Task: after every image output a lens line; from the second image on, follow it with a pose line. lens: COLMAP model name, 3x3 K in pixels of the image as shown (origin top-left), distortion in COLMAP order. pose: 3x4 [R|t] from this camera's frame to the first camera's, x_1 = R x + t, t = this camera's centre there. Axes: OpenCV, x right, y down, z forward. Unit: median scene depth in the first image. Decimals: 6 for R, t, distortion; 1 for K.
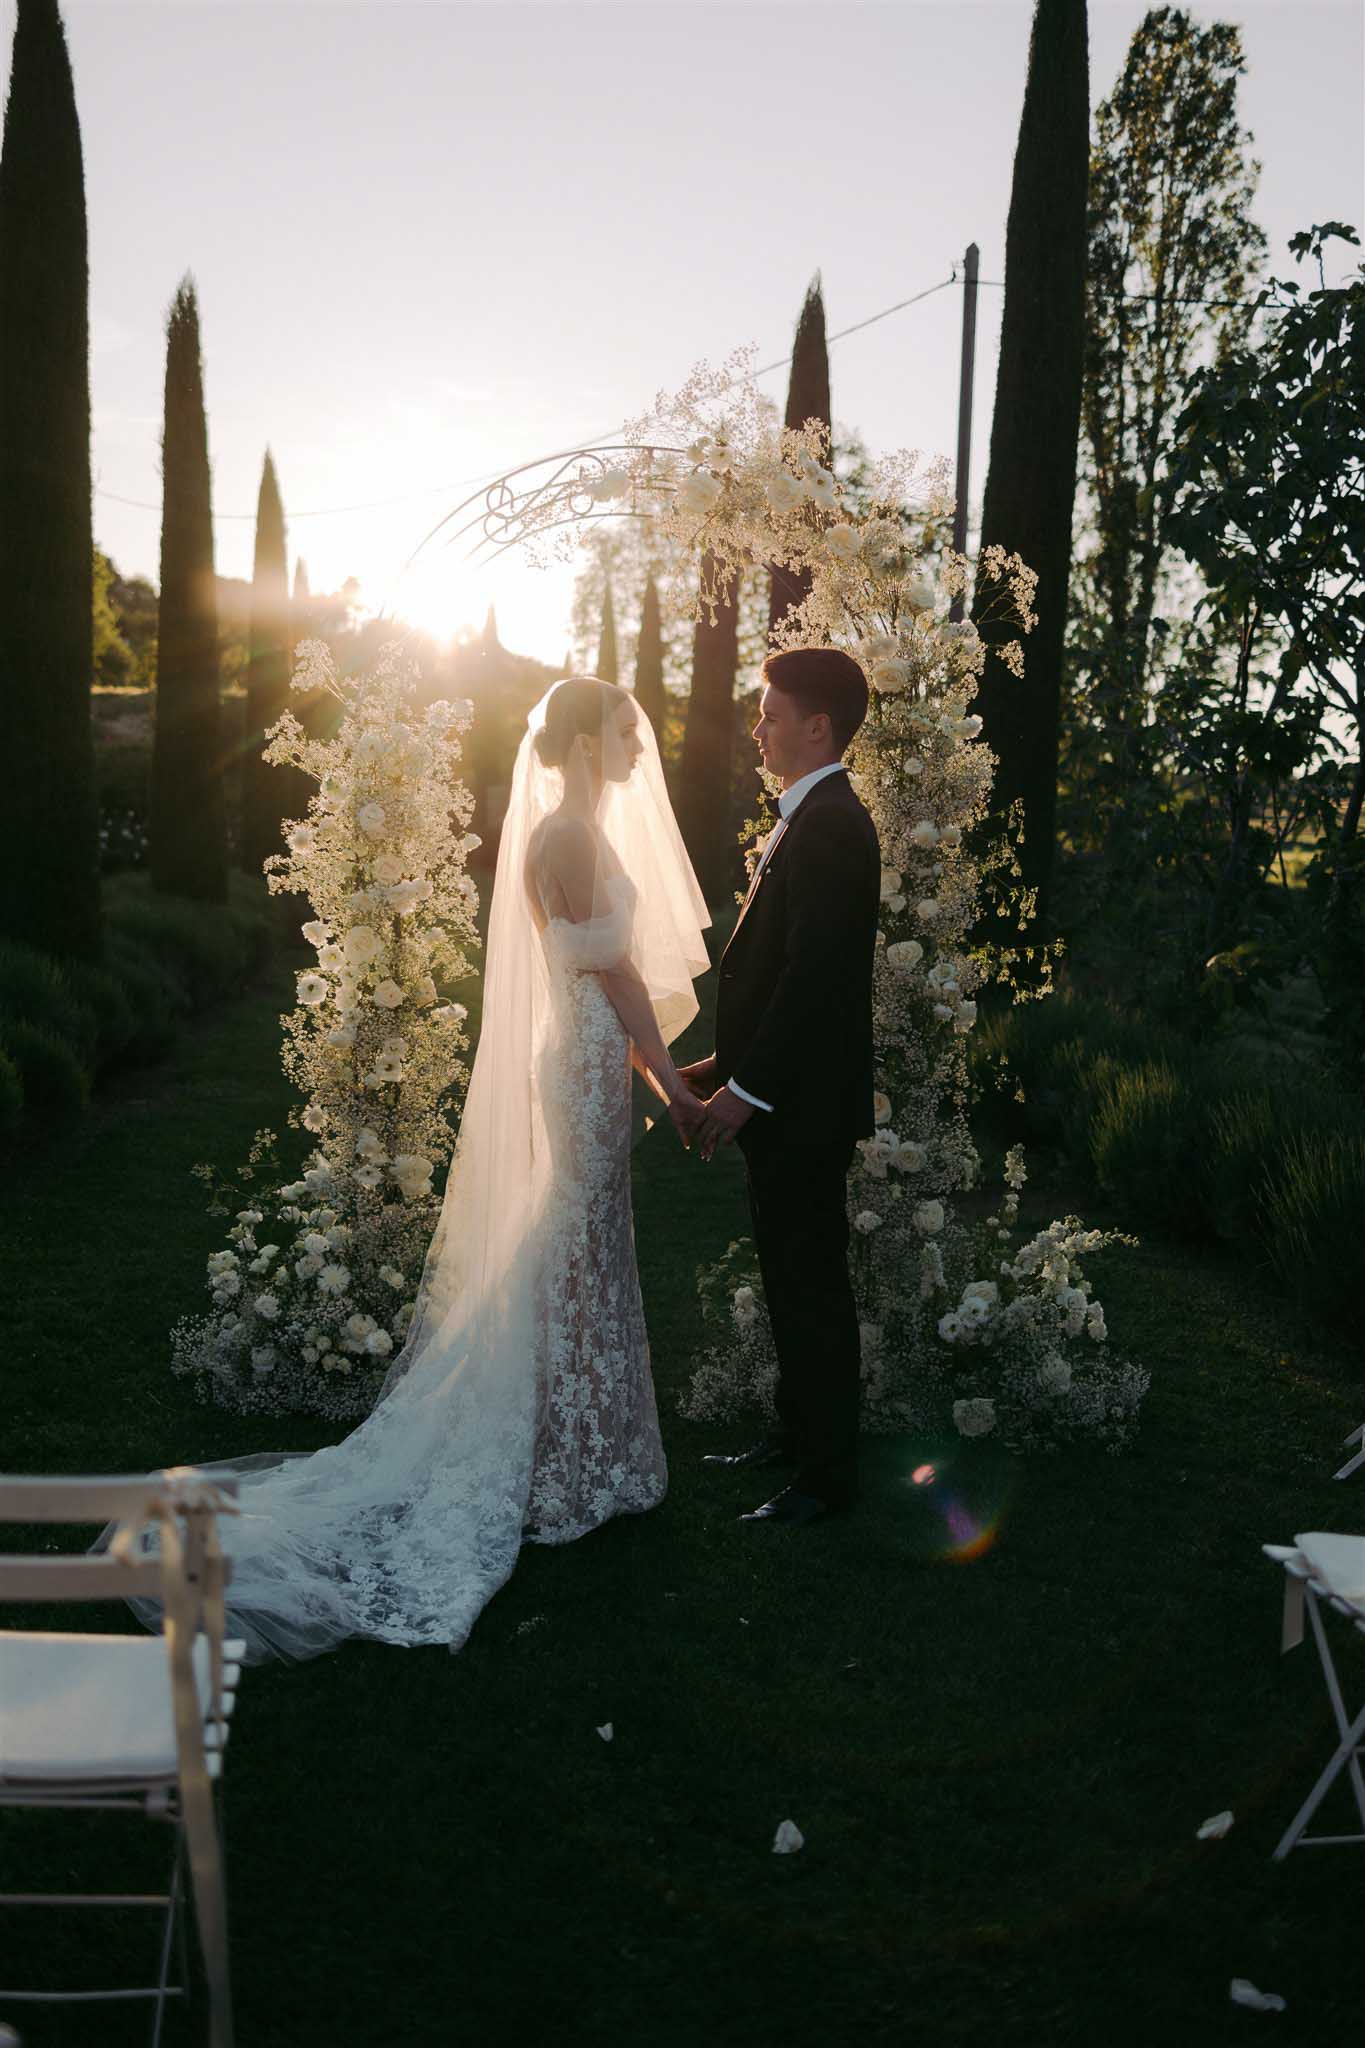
lens RADIAL K [[2004.3, 0, 716.1], [0, 2004.3, 997.3], [0, 0, 1]] dist [0.032420, -0.007882]
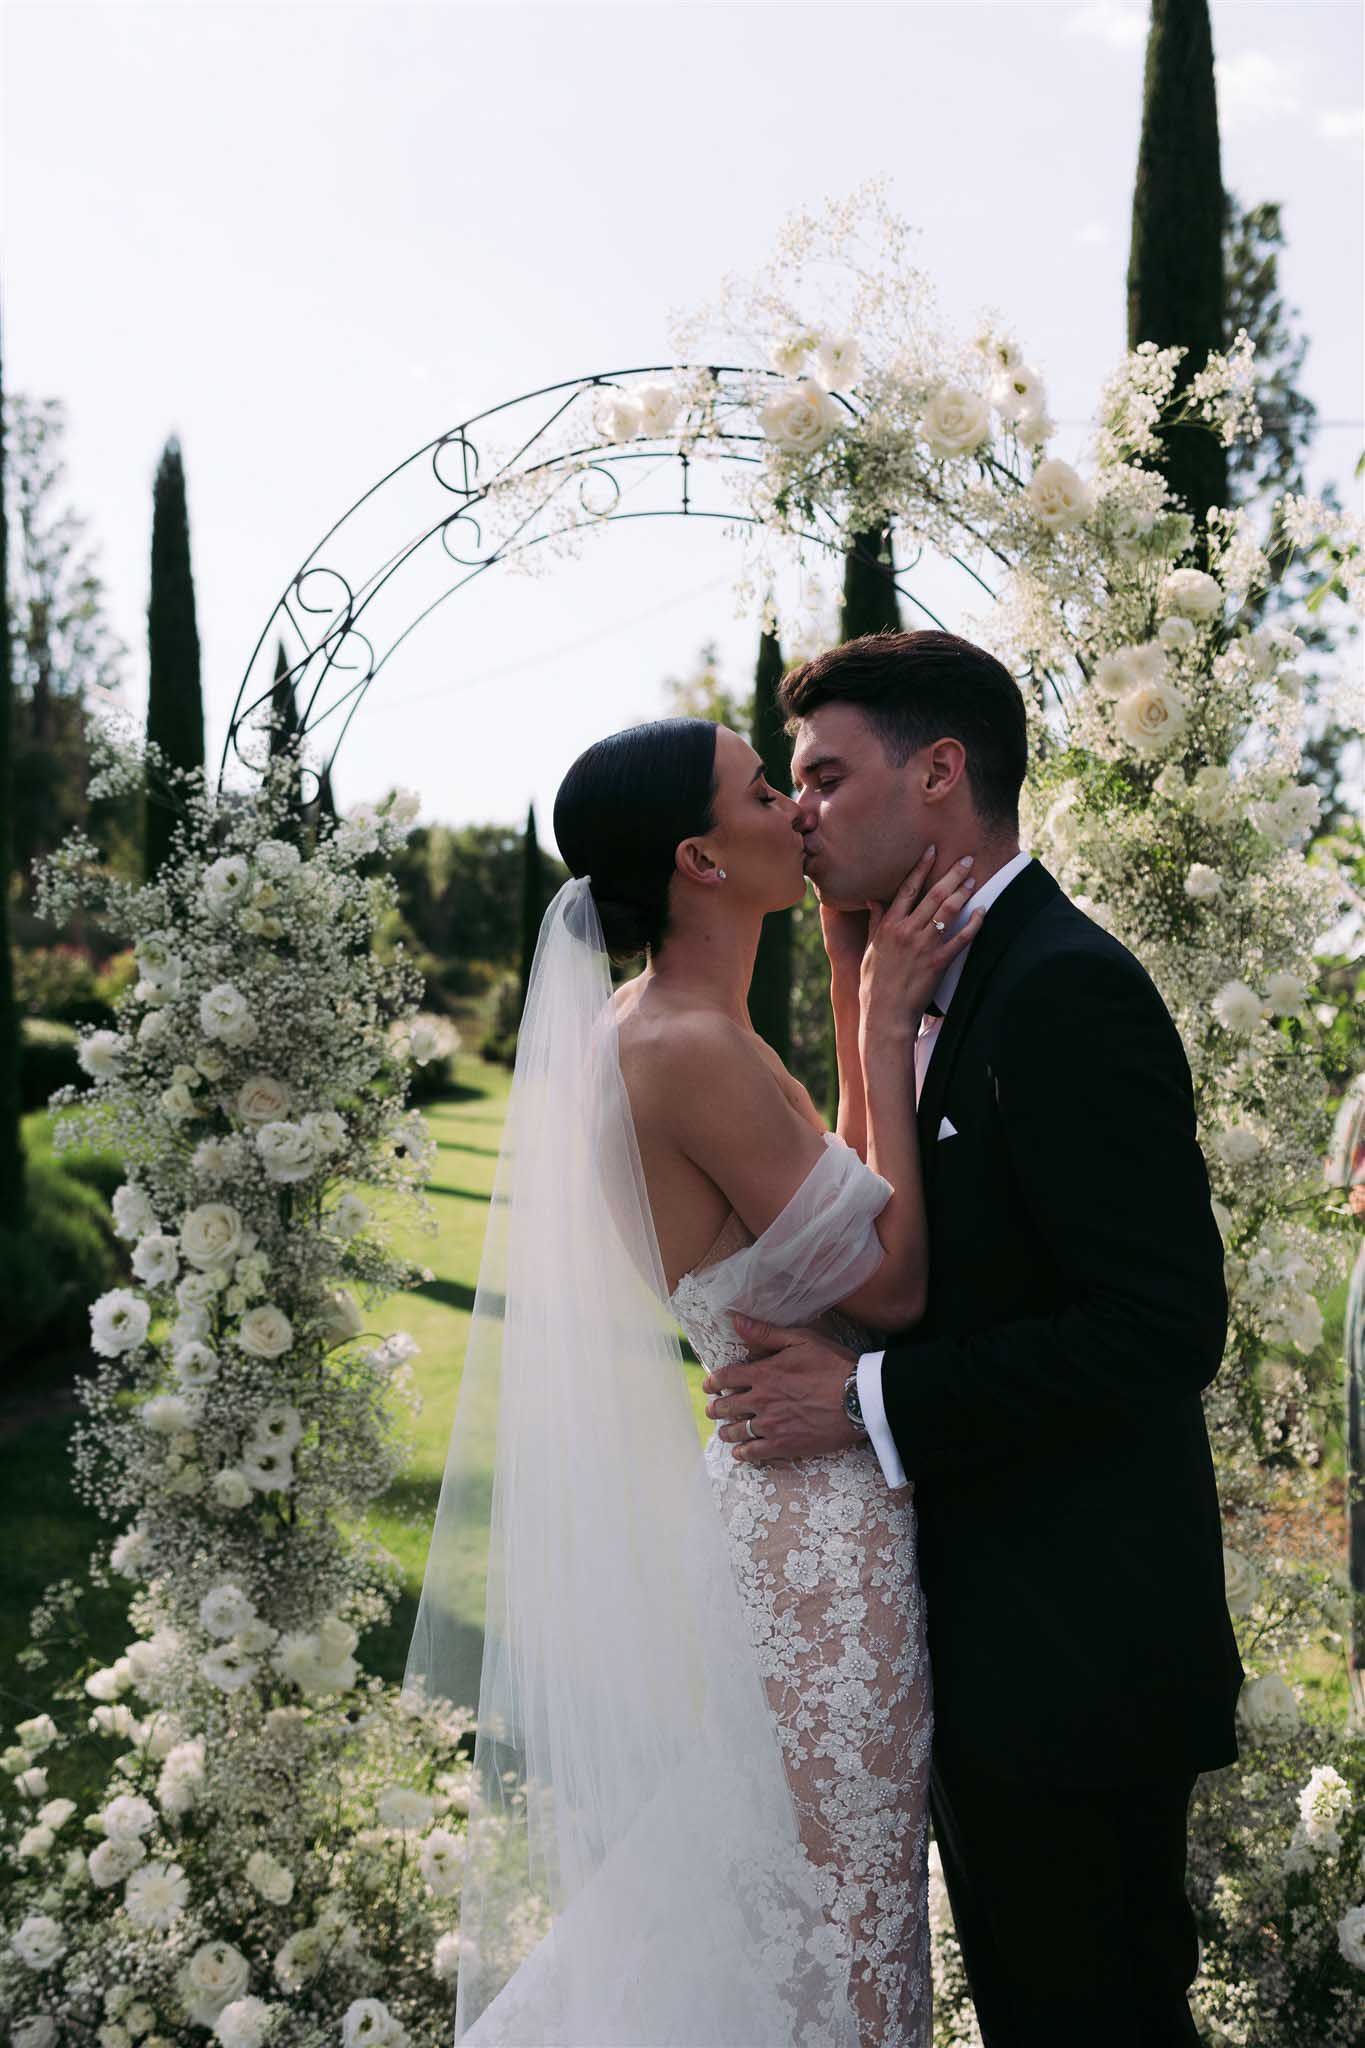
lens RADIAL K [[2004.3, 0, 716.1], [0, 2004.3, 997.3], [0, 0, 1]] dist [0.032420, -0.007882]
pose [[0.999107, -0.032948, -0.026467, -0.021925], [0.030137, 0.994496, -0.100347, -0.032252], [0.029627, 0.099460, 0.994600, 0.431968]]
